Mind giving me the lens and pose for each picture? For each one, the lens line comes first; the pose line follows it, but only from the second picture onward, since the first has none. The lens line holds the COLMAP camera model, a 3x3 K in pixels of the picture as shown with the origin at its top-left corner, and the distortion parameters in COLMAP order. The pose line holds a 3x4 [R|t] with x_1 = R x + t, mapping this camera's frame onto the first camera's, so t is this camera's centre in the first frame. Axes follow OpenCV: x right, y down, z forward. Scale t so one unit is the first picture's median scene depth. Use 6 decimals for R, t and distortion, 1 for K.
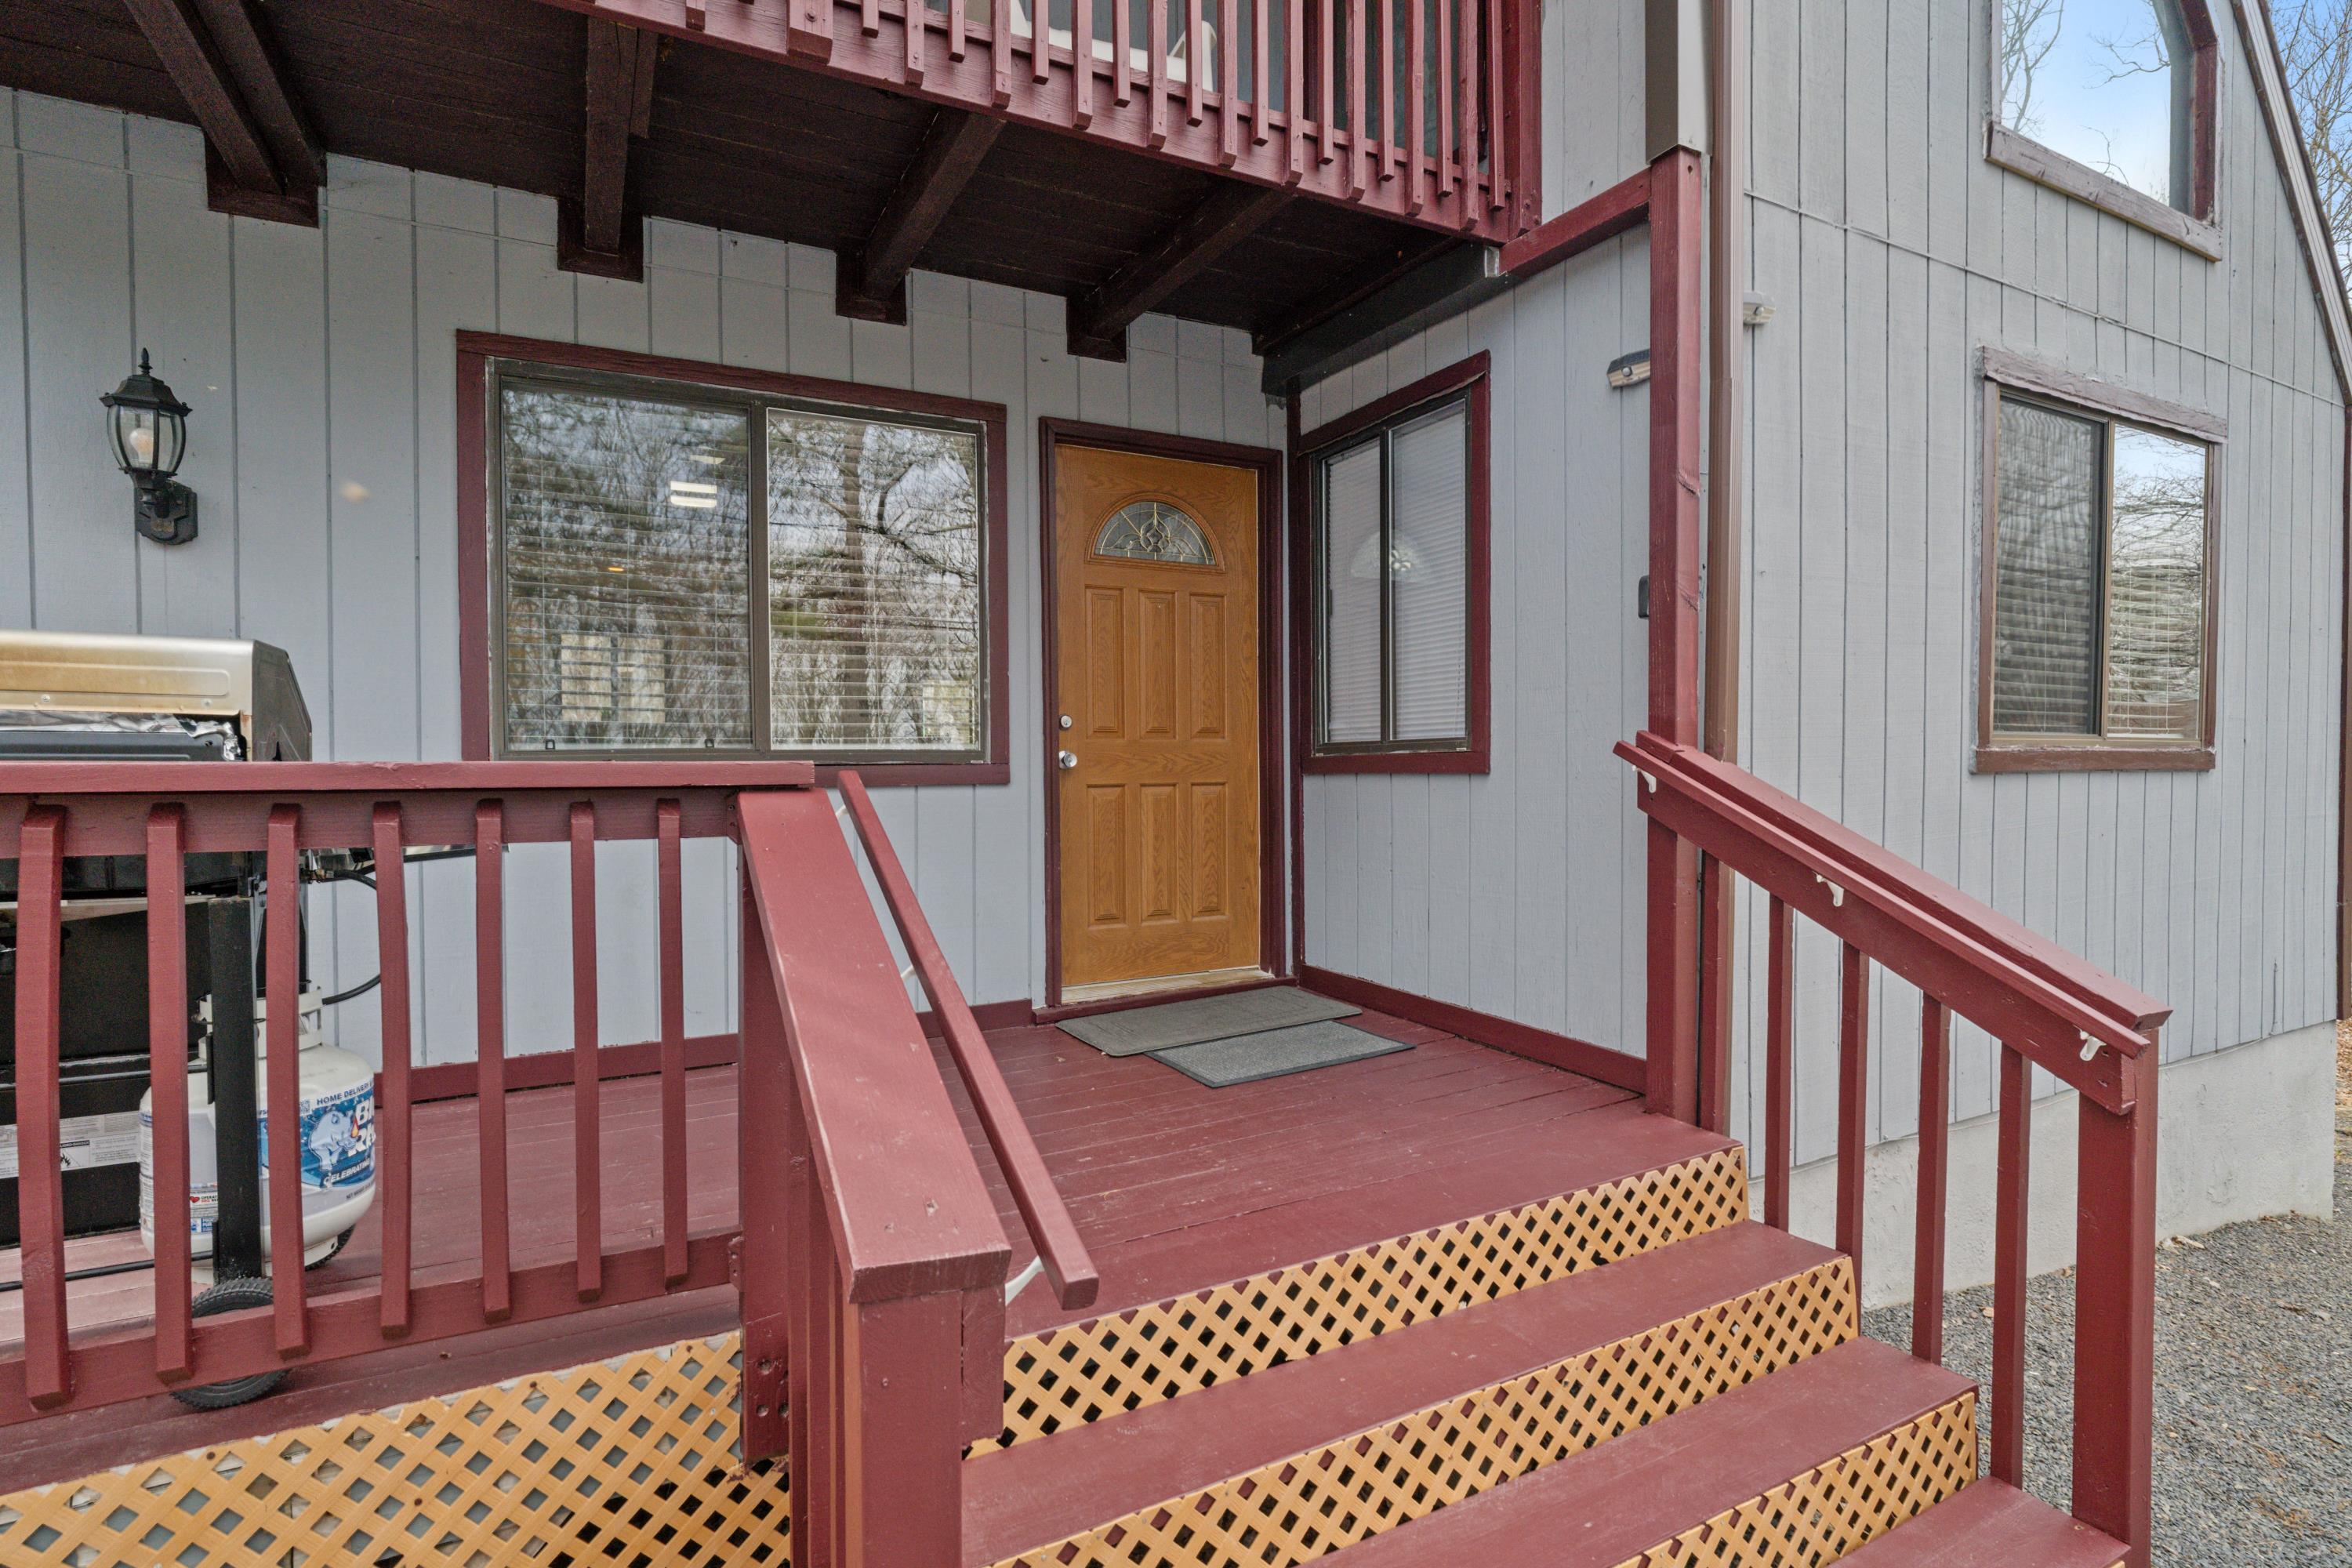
lens RADIAL K [[1092.9, 0, 1173.2], [0, 1092.9, 773.9], [0, 0, 1]] dist [0.003490, 0.000766]
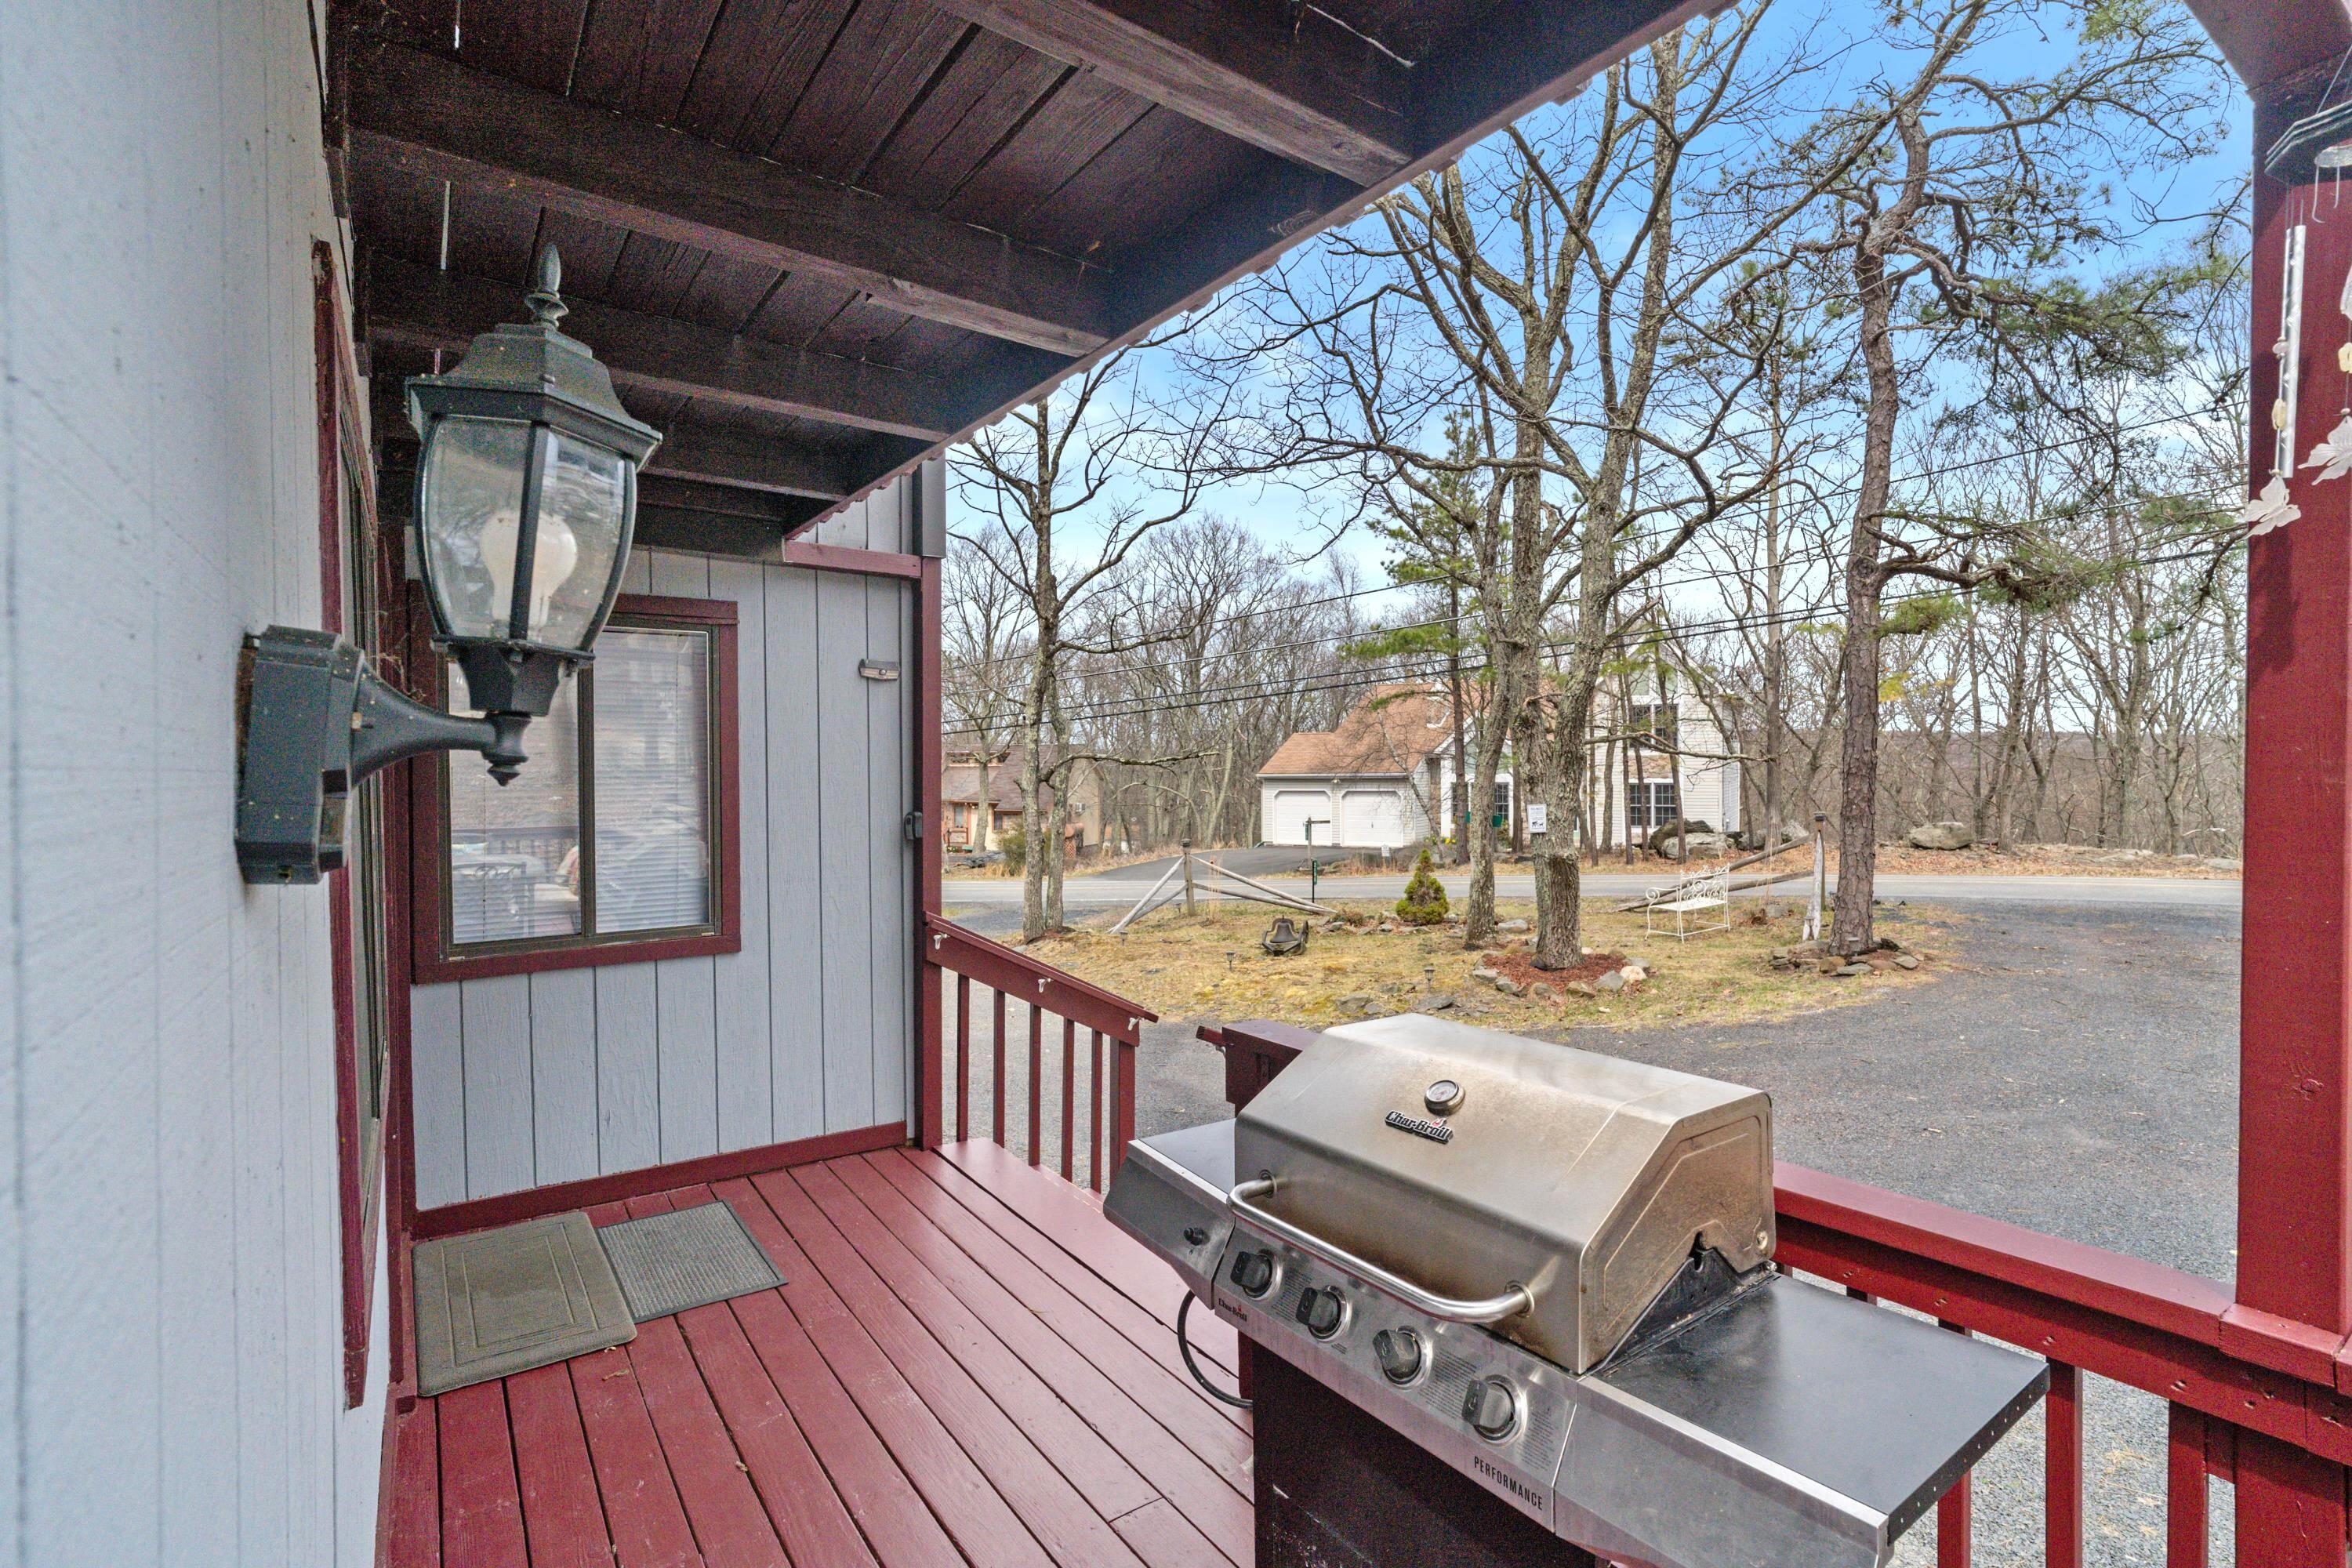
lens RADIAL K [[1092.9, 0, 1181.2], [0, 1092.9, 784.4], [0, 0, 1]] dist [0.003490, 0.000766]
pose [[-0.139346, -0.014472, 0.990138, -1.084968], [0.025263, 0.999516, 0.018165, -0.216499], [-0.989921, 0.027545, -0.138913, 0.751671]]
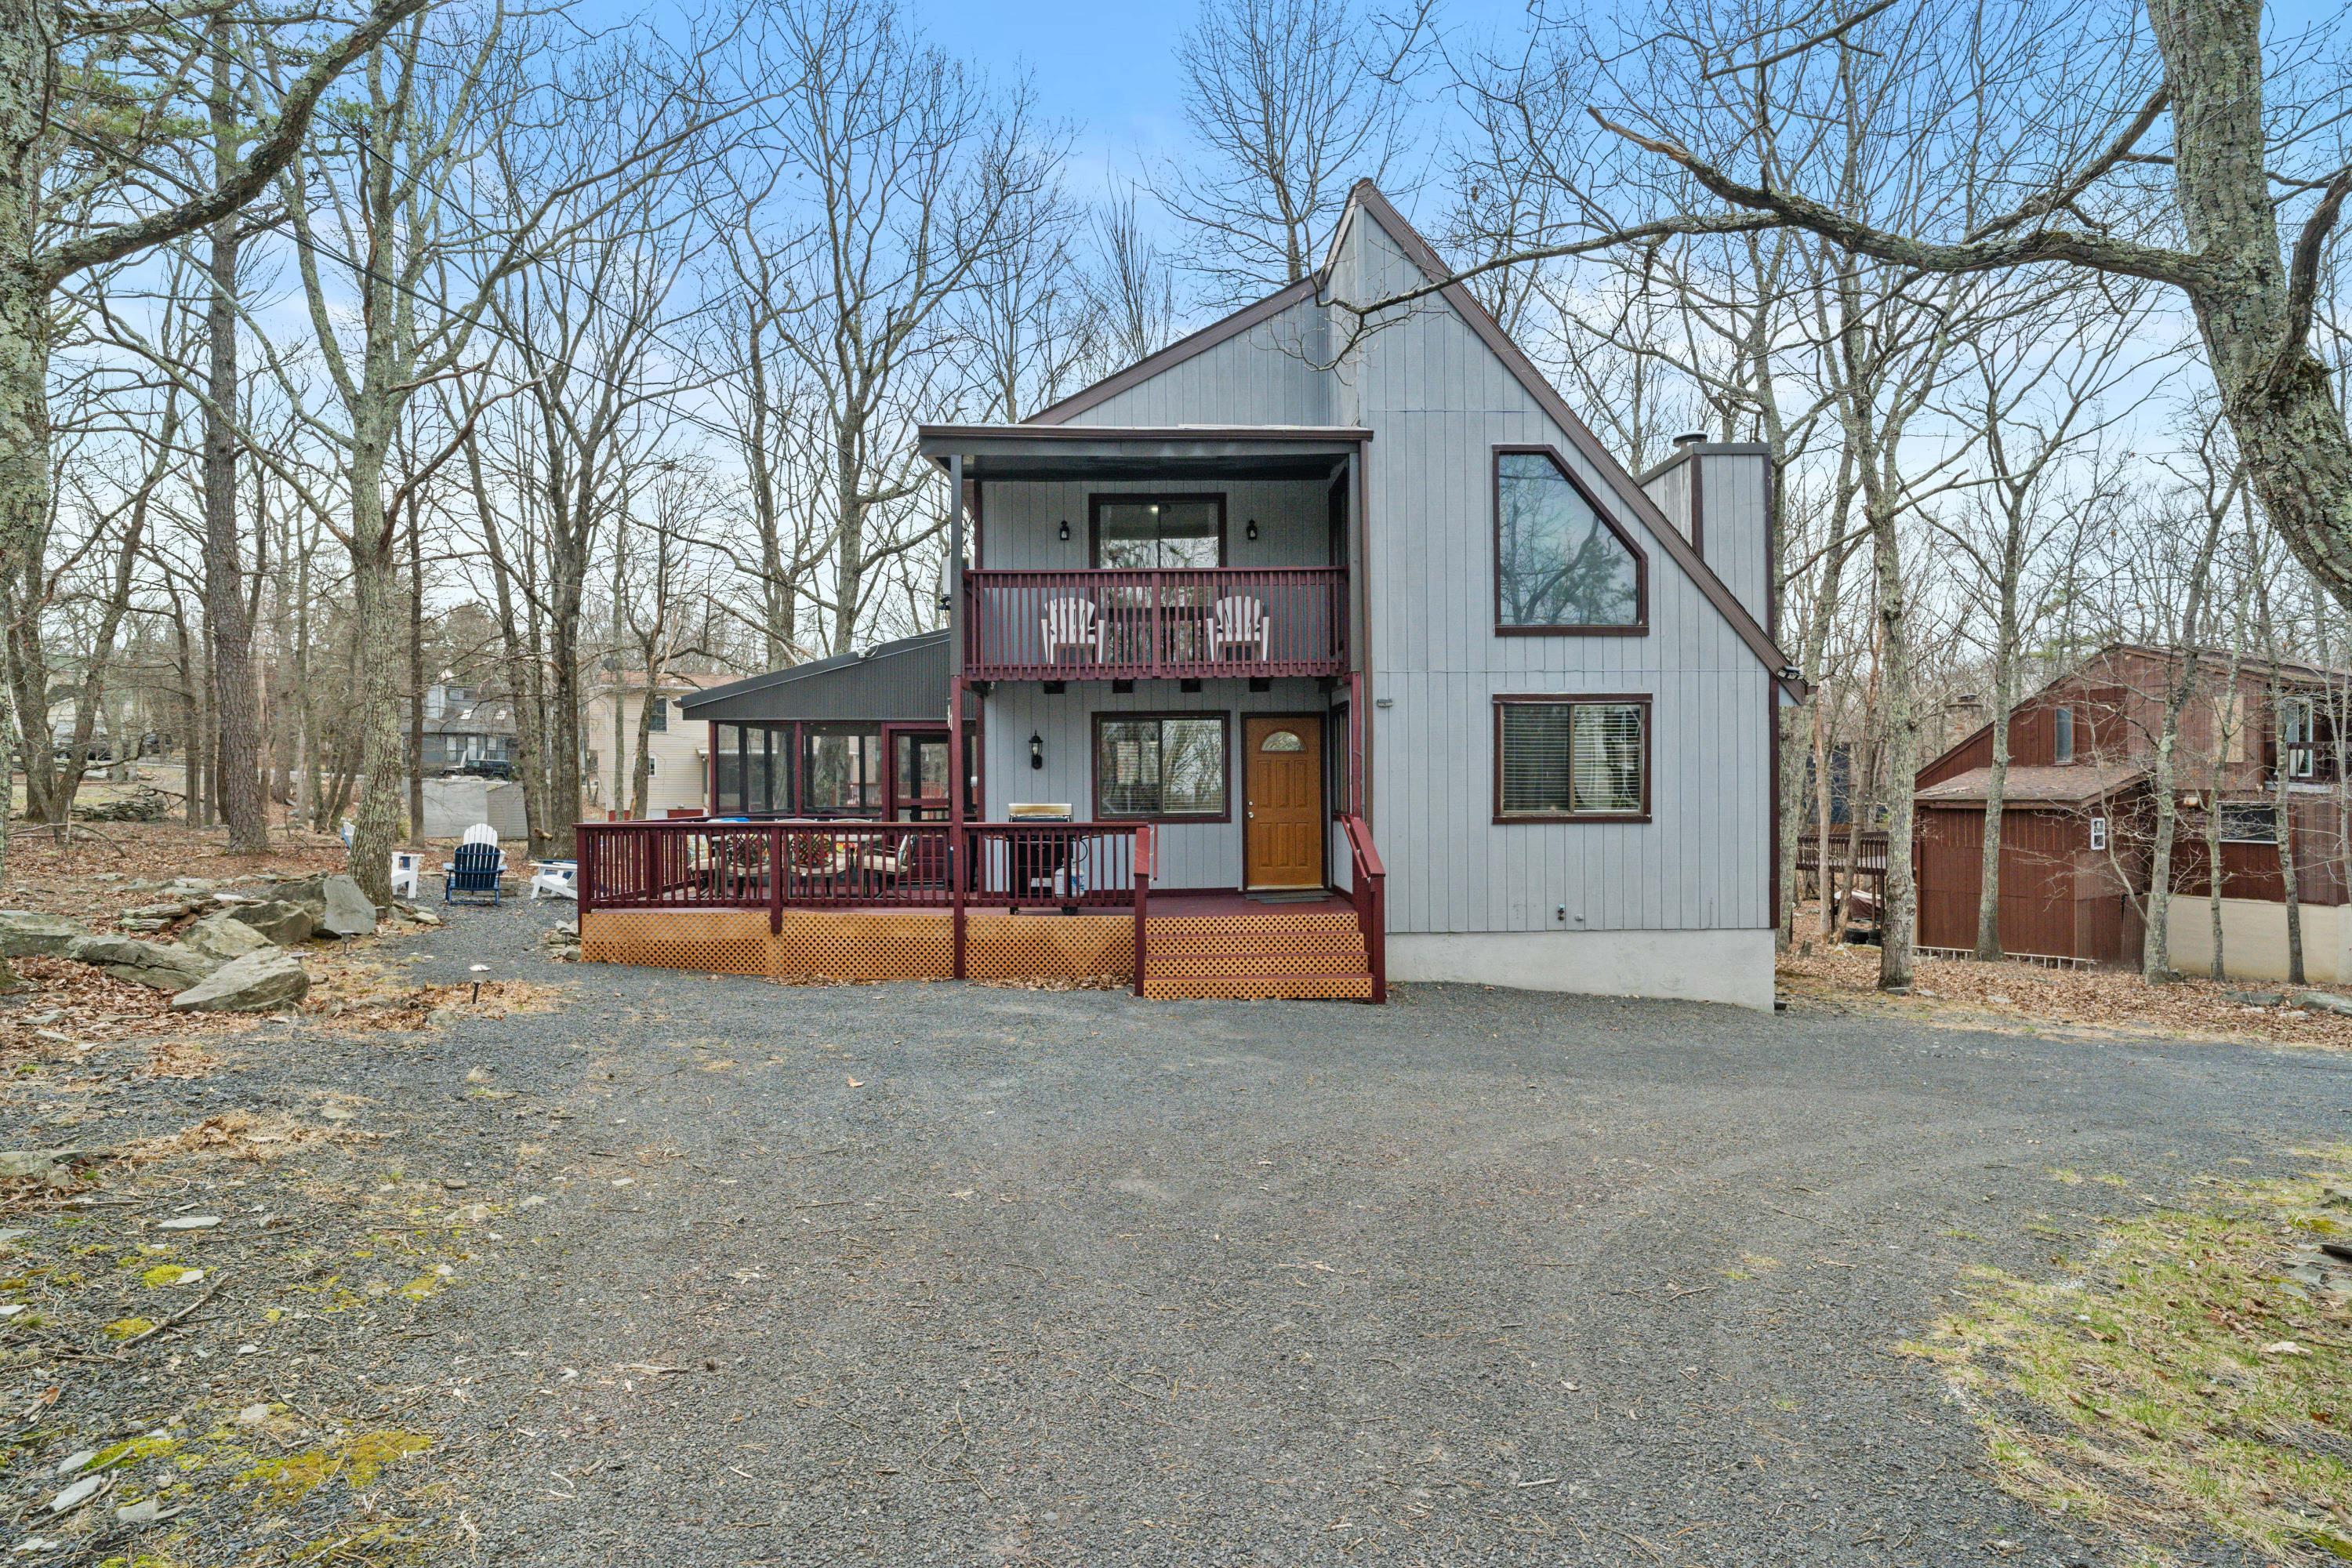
lens RADIAL K [[1092.9, 0, 1183.2], [0, 1092.9, 781.3], [0, 0, 1]] dist [0.003490, 0.000766]
pose [[0.899591, -0.004101, -0.436714, 1.474277], [0.002180, 0.999986, -0.004899, -0.125201], [0.436728, 0.003455, 0.899587, -2.577942]]
